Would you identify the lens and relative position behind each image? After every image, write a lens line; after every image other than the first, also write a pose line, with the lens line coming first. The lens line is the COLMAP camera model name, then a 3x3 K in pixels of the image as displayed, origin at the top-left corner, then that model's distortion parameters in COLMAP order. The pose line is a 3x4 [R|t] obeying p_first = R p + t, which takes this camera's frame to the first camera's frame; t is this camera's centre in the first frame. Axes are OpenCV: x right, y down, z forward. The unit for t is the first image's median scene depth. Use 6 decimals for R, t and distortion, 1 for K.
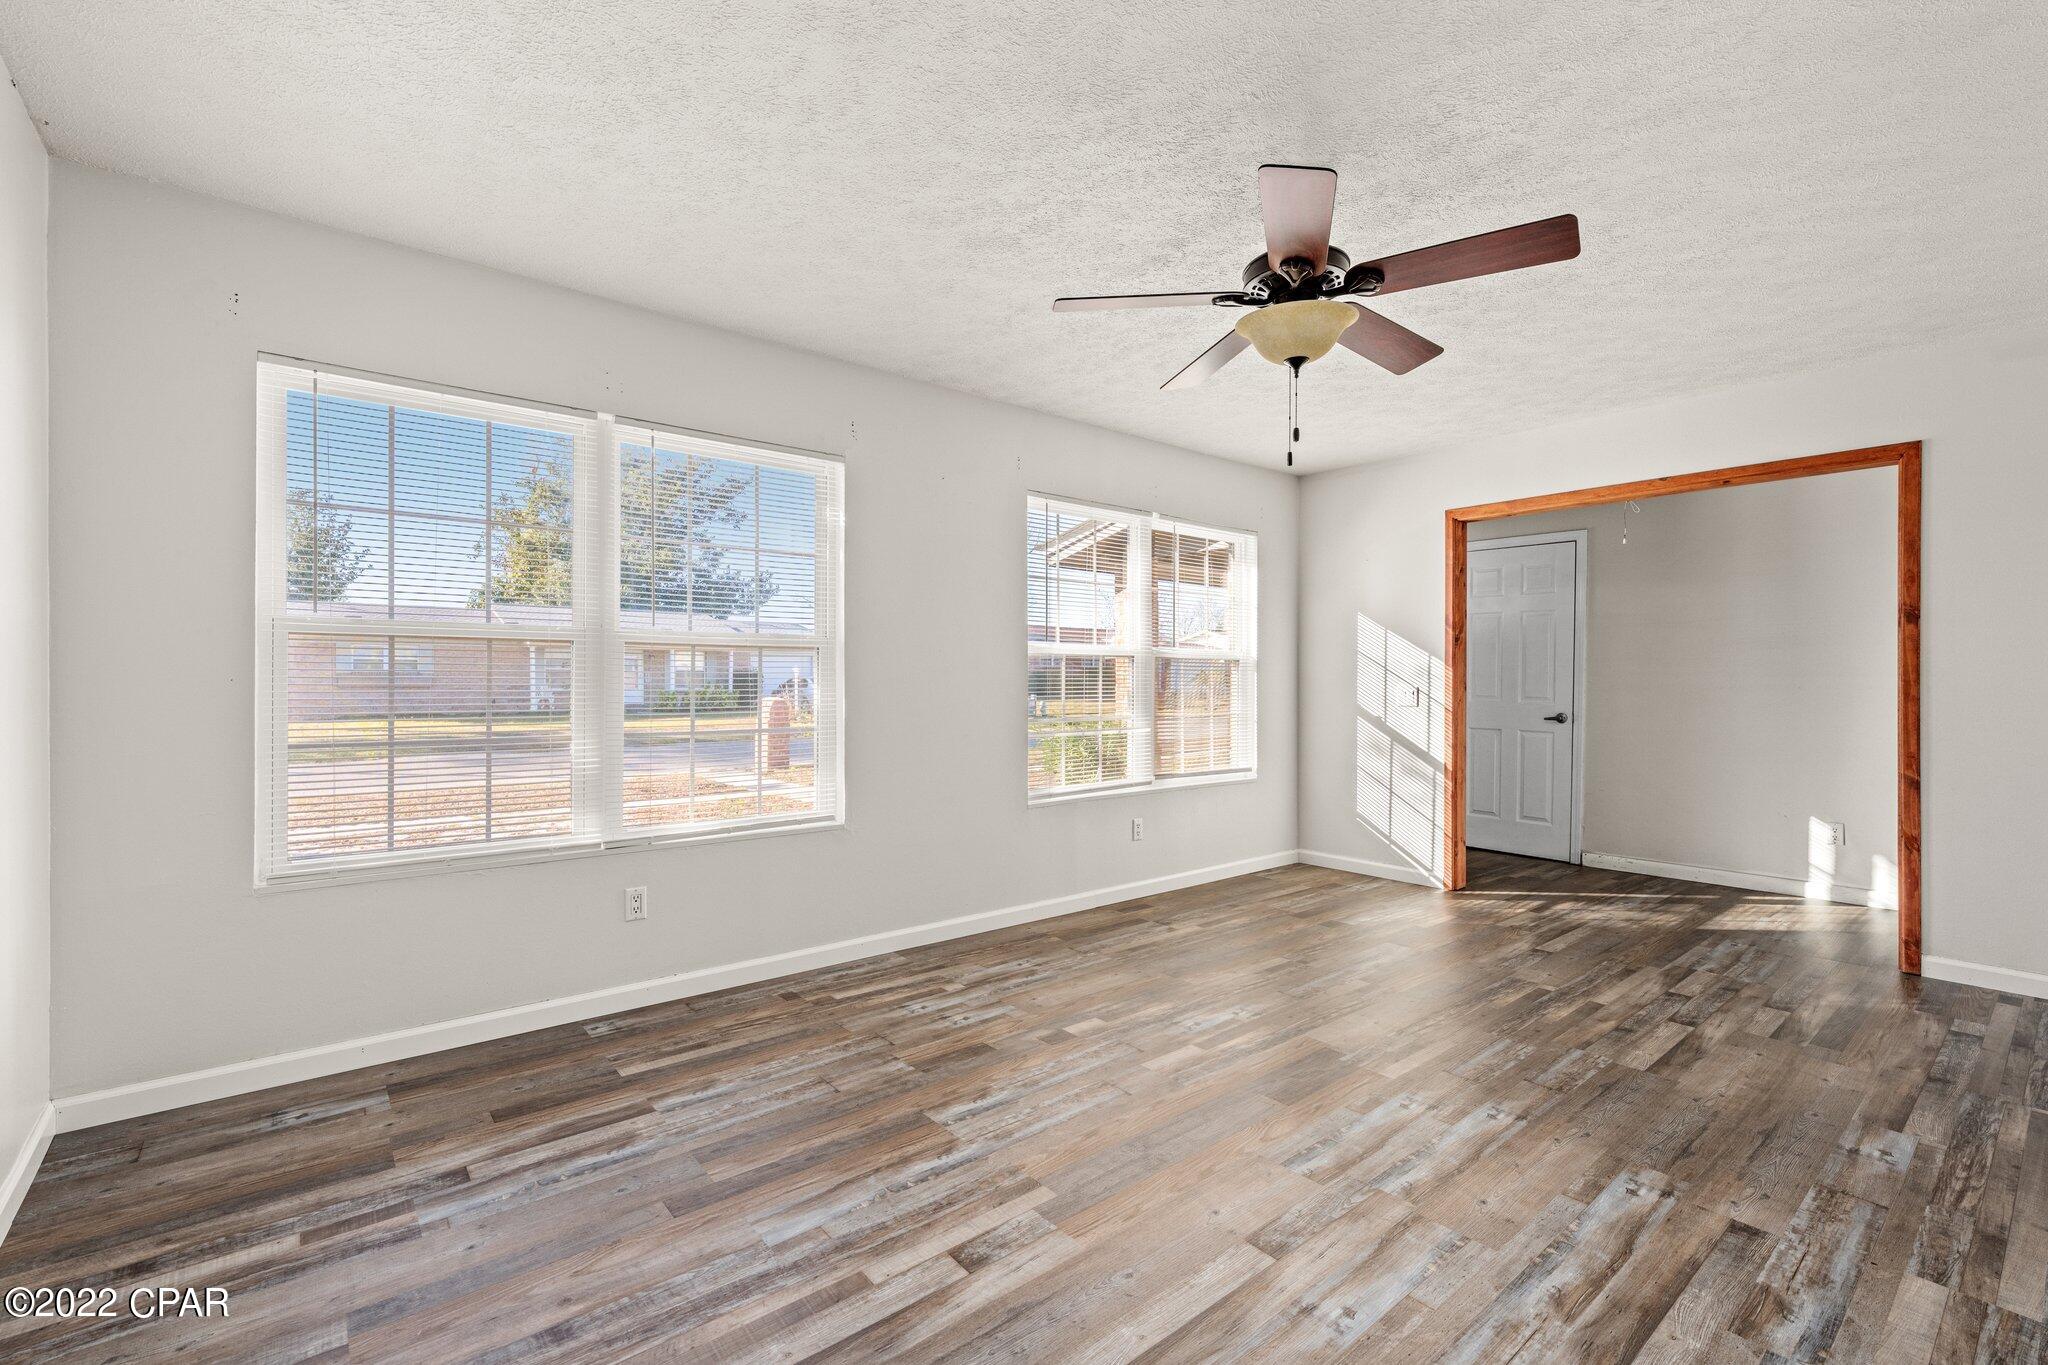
lens RADIAL K [[918.3, 0, 1006.5], [0, 918.3, 689.3], [0, 0, 1]] dist [-0.000938, 0.001150]
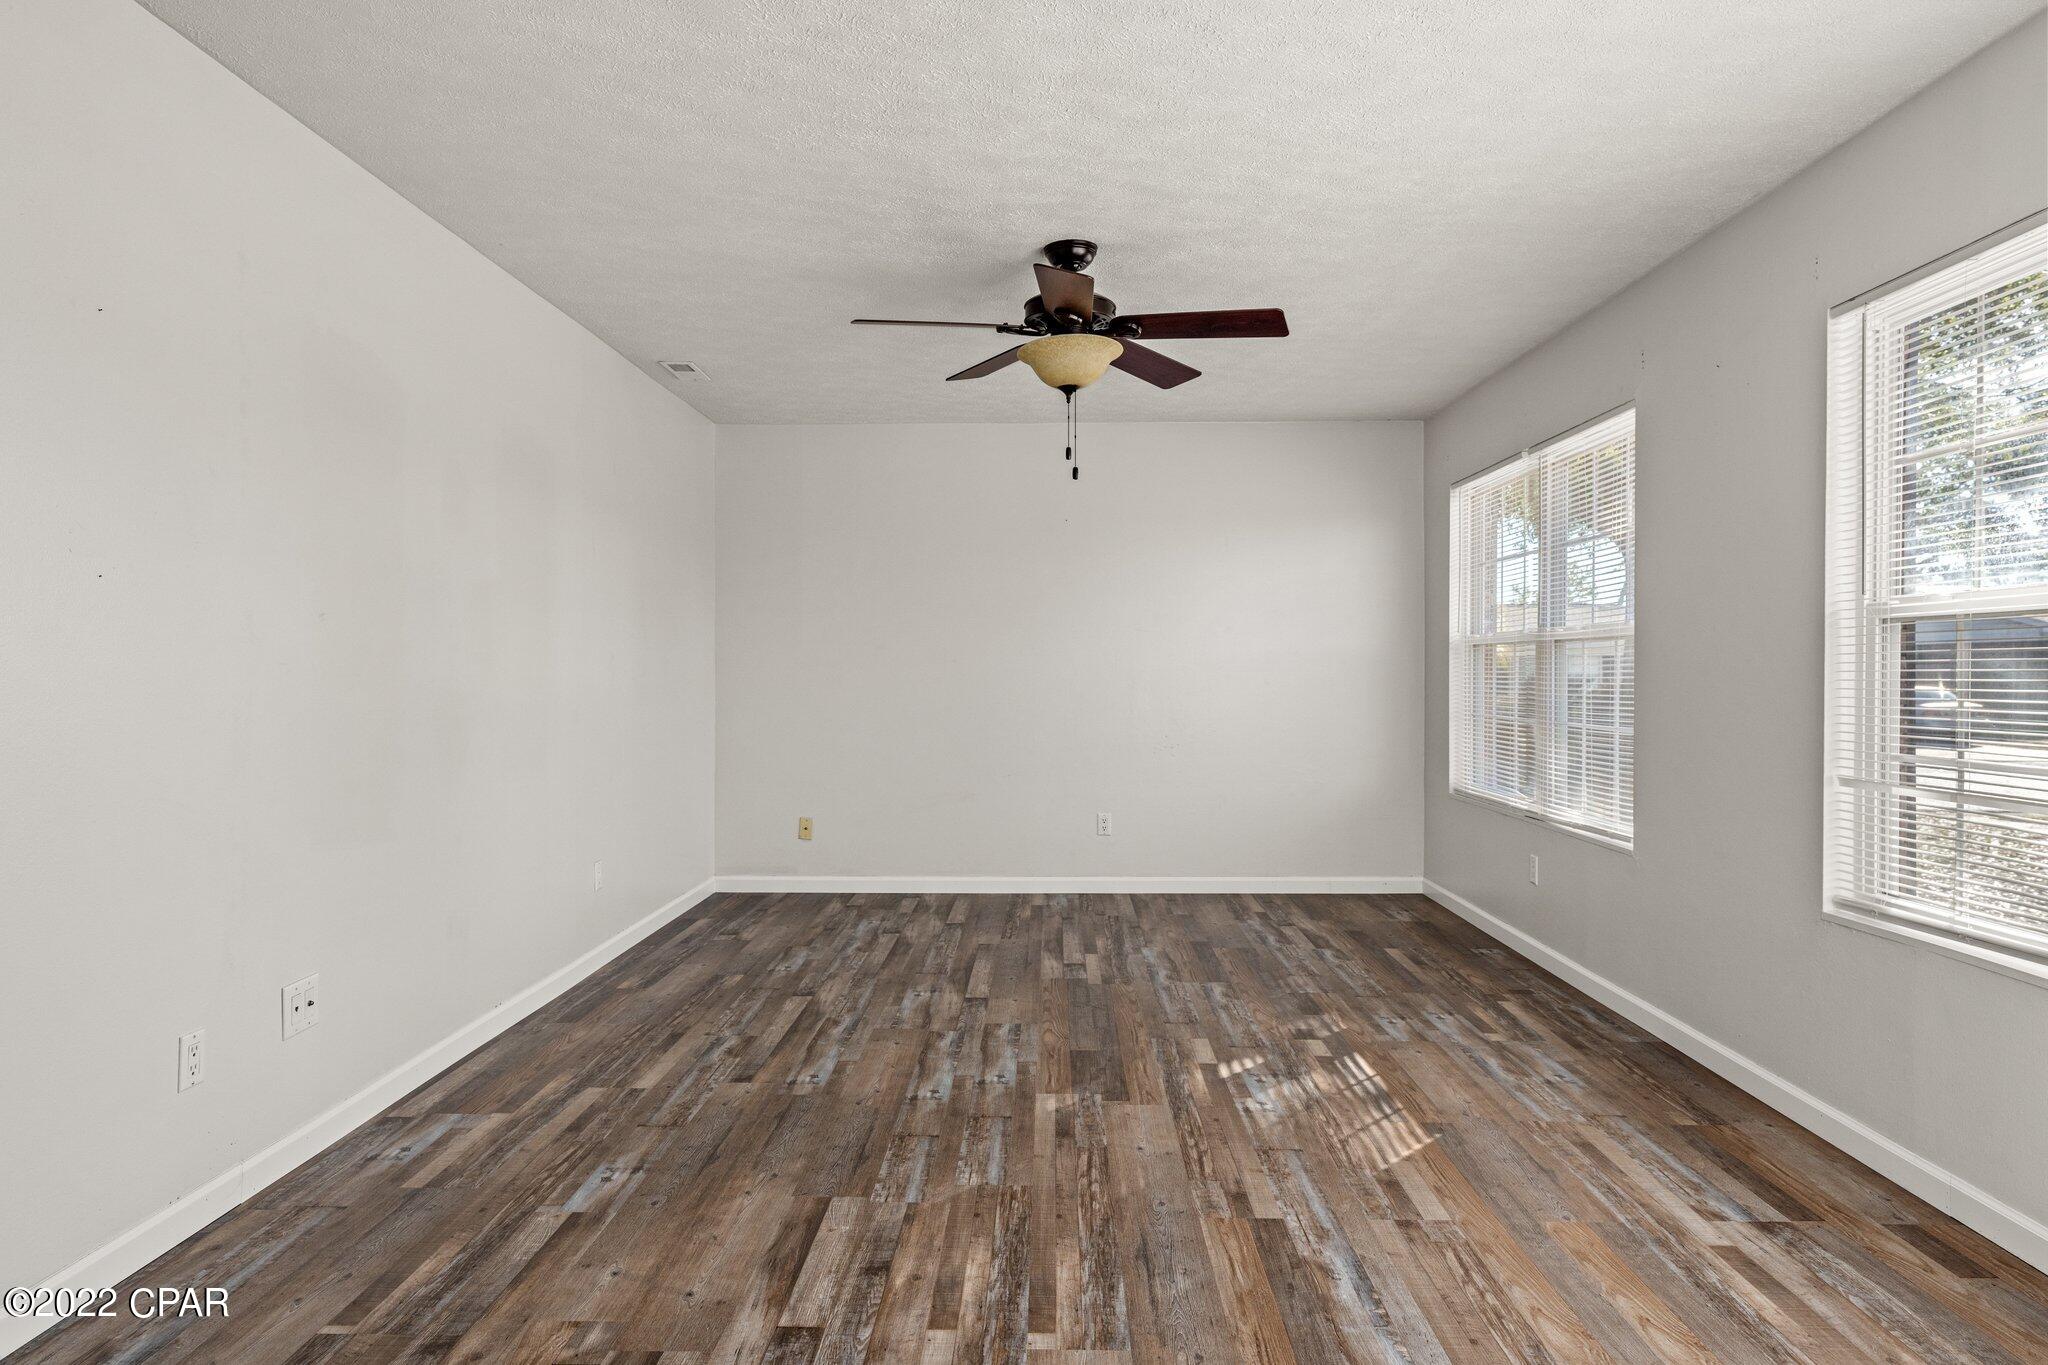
lens RADIAL K [[1233.5, 0, 1022.0], [0, 1233.5, 680.5], [0, 0, 1]] dist [-0.015677, -0.000979]
pose [[-0.661257, 0.000722, -0.750159, 1.255427], [-0.012715, 0.999845, 0.012170, -0.011411], [0.750051, 0.017586, -0.661146, 1.656404]]
